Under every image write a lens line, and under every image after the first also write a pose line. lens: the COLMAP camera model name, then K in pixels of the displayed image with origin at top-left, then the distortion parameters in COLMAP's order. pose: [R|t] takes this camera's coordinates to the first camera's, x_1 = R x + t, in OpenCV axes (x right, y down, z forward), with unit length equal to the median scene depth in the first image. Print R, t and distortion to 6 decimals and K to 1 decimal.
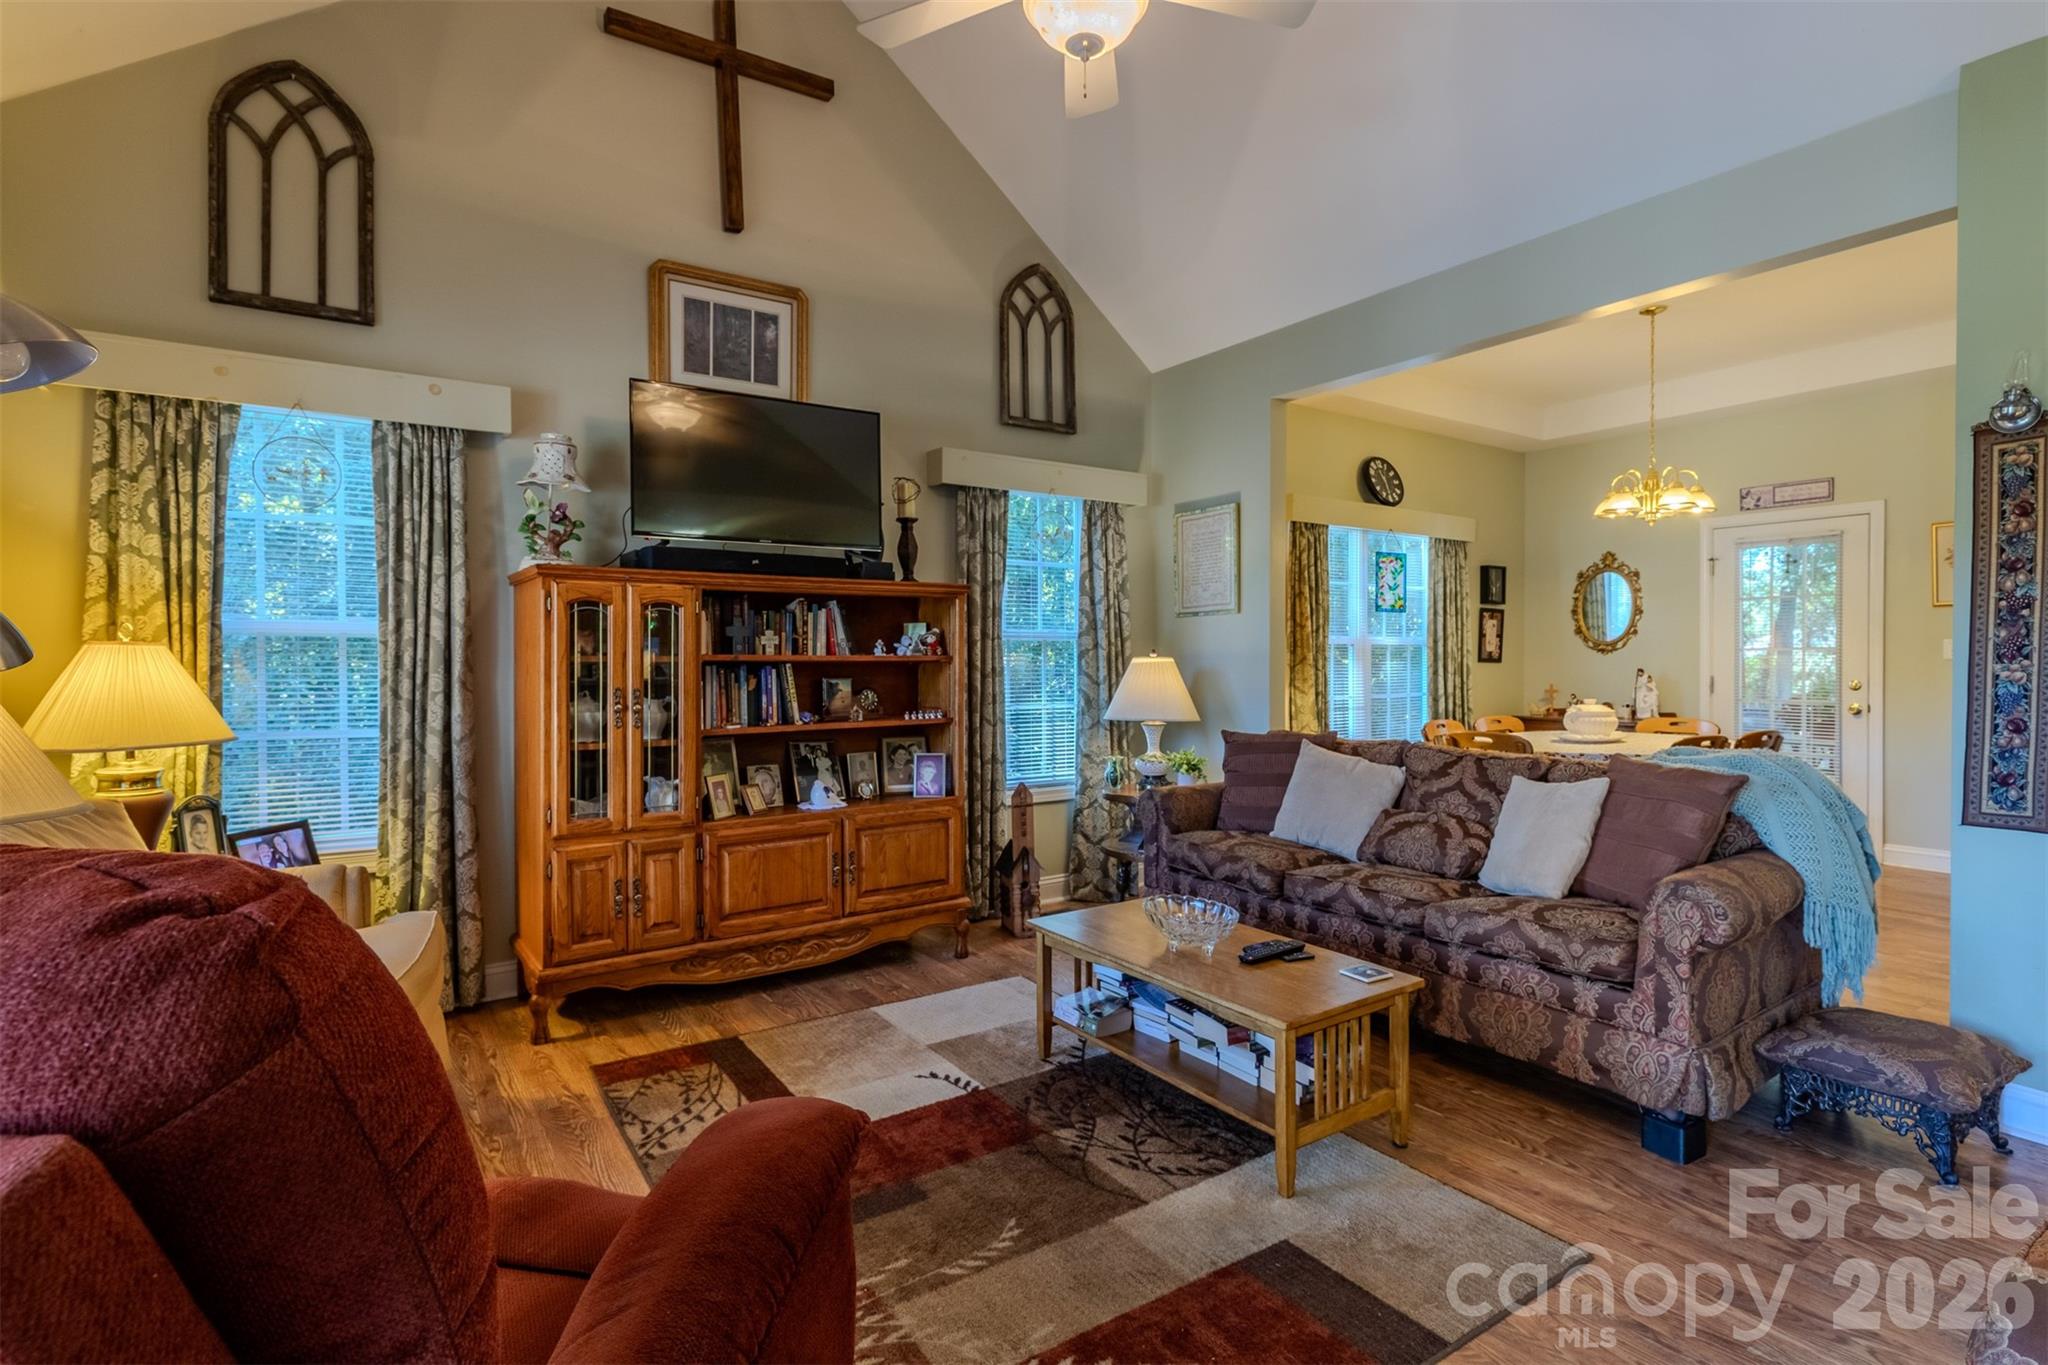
lens RADIAL K [[988.1, 0, 1023.5], [0, 988.1, 669.9], [0, 0, 1]] dist [0.000563, -0.000913]
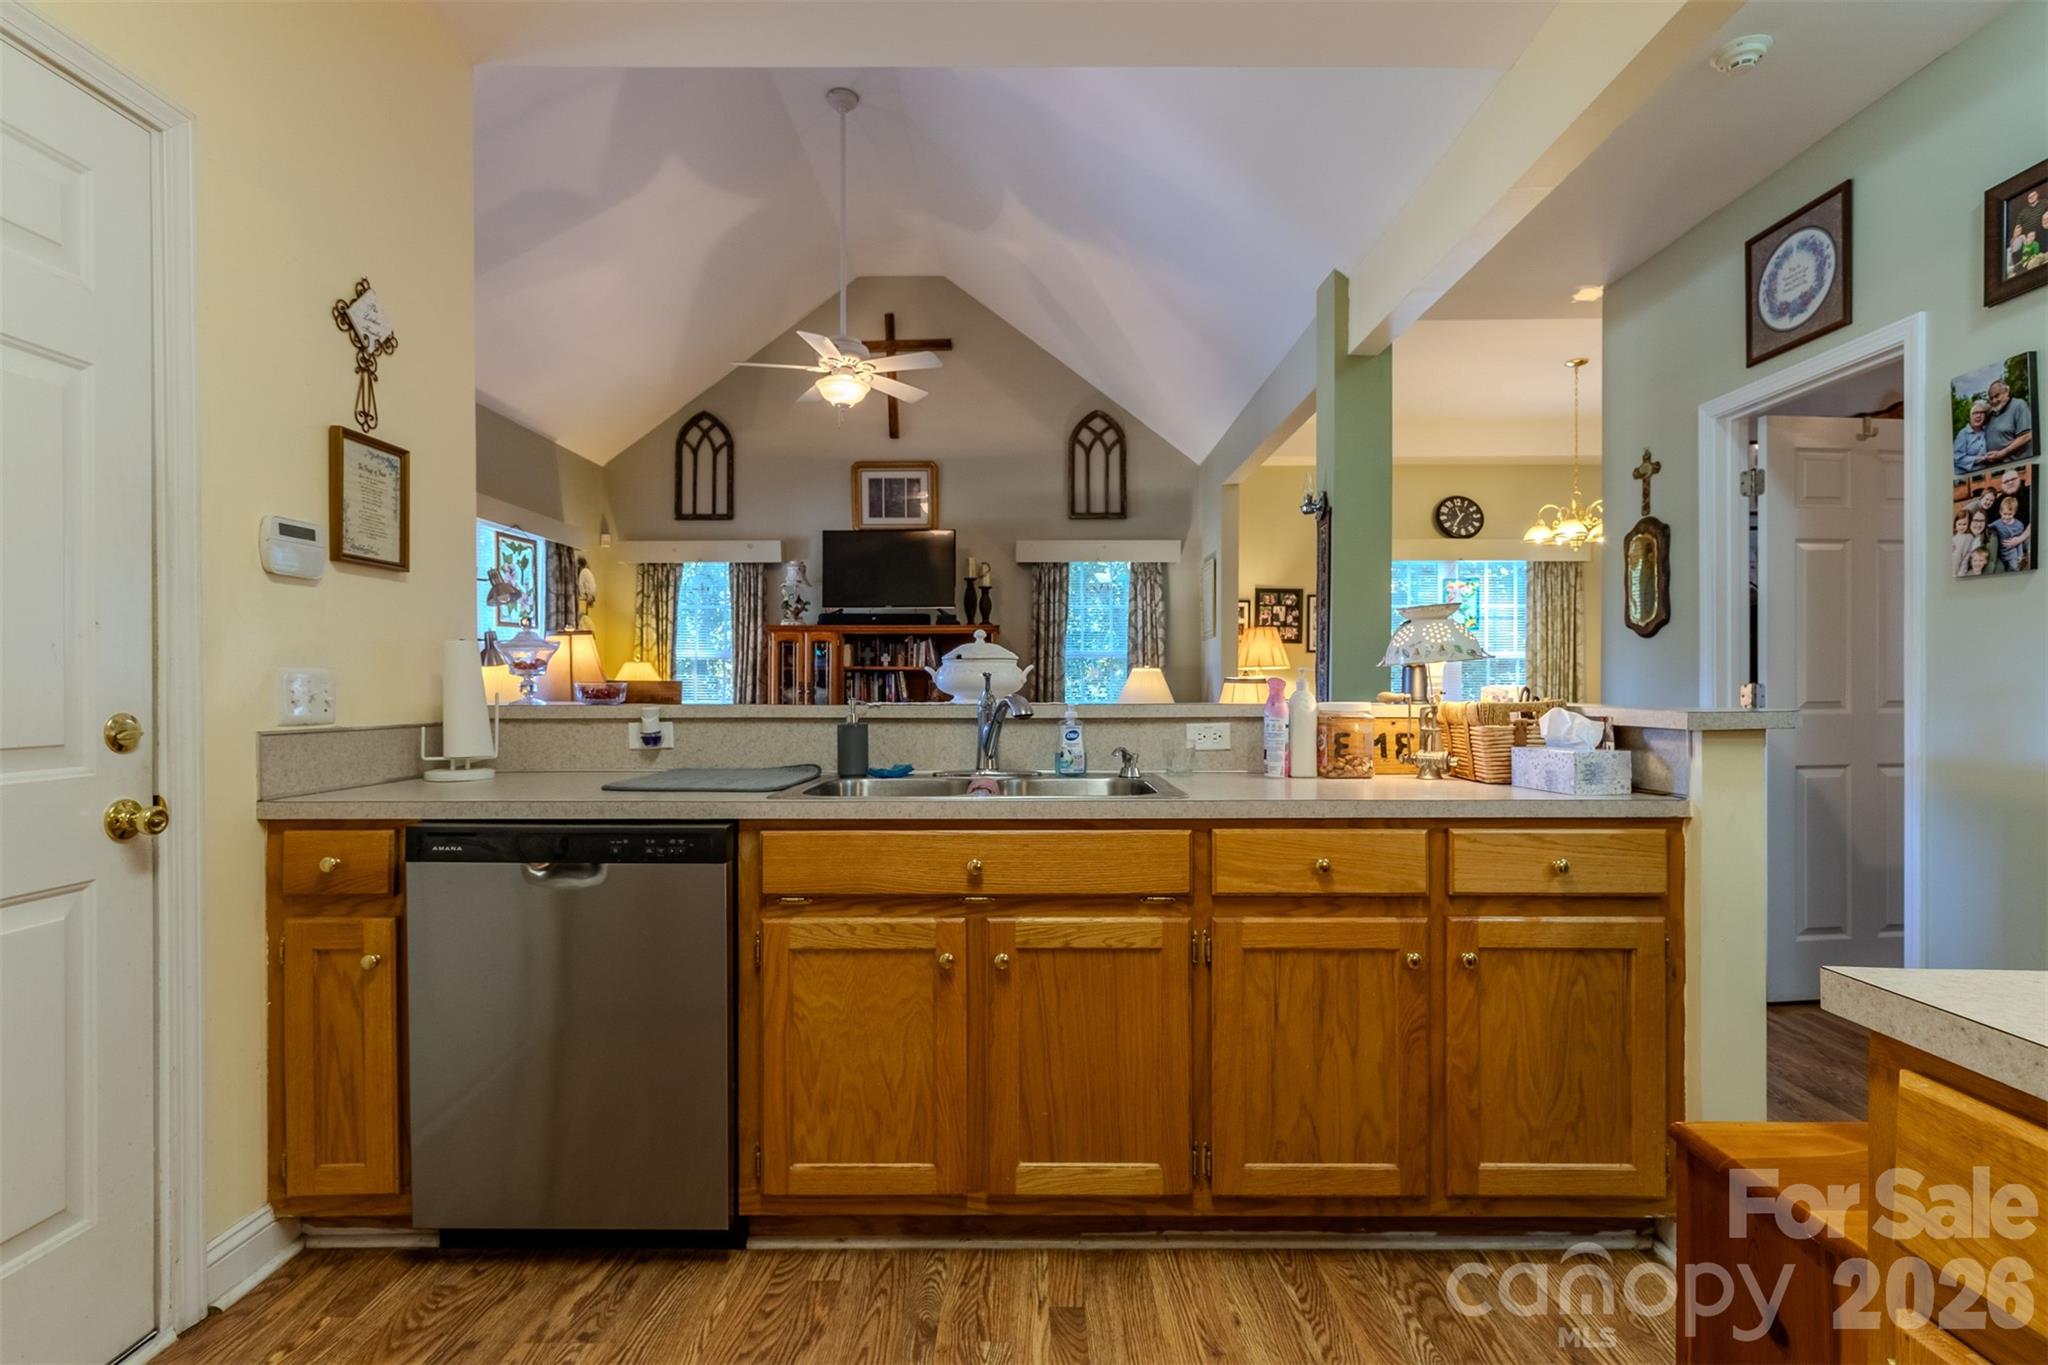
lens RADIAL K [[988.1, 0, 1012.2], [0, 988.1, 690.7], [0, 0, 1]] dist [0.000563, -0.000913]
pose [[0.818704, 0.008723, -0.574149, 0.794906], [-0.009512, 0.999953, 0.001628, 0.019493], [0.574136, 0.004128, 0.818749, -0.321555]]
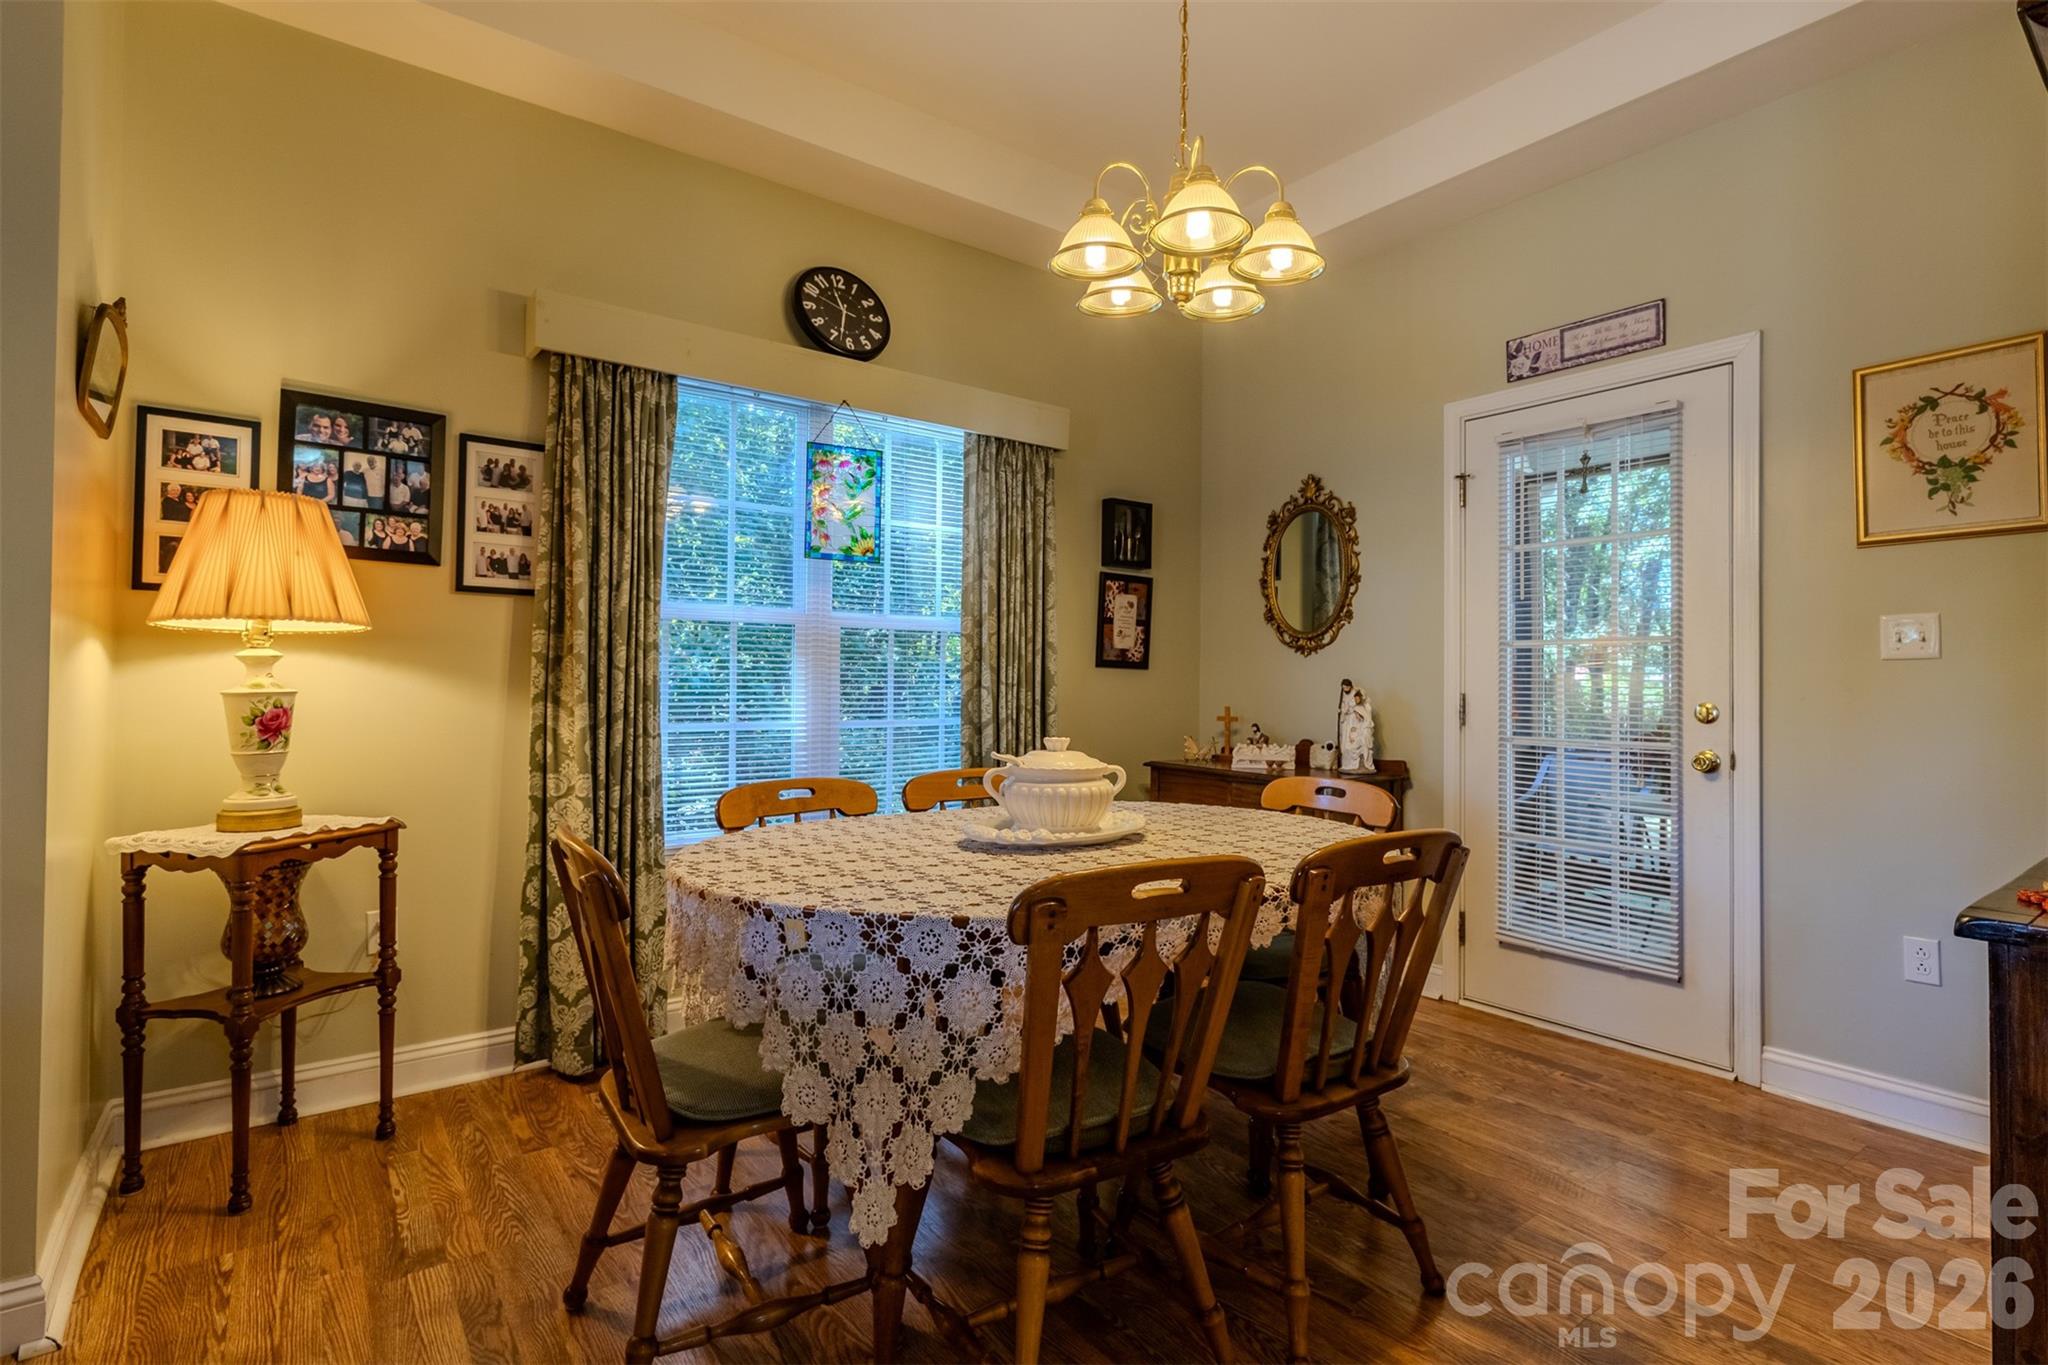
lens RADIAL K [[988.1, 0, 1026.0], [0, 988.1, 672.0], [0, 0, 1]] dist [0.000563, -0.000913]
pose [[0.999020, 0.011487, 0.042736, 0.583678], [-0.010568, 0.999709, -0.021666, 0.011885], [-0.042972, 0.021193, 0.998851, 0.632986]]
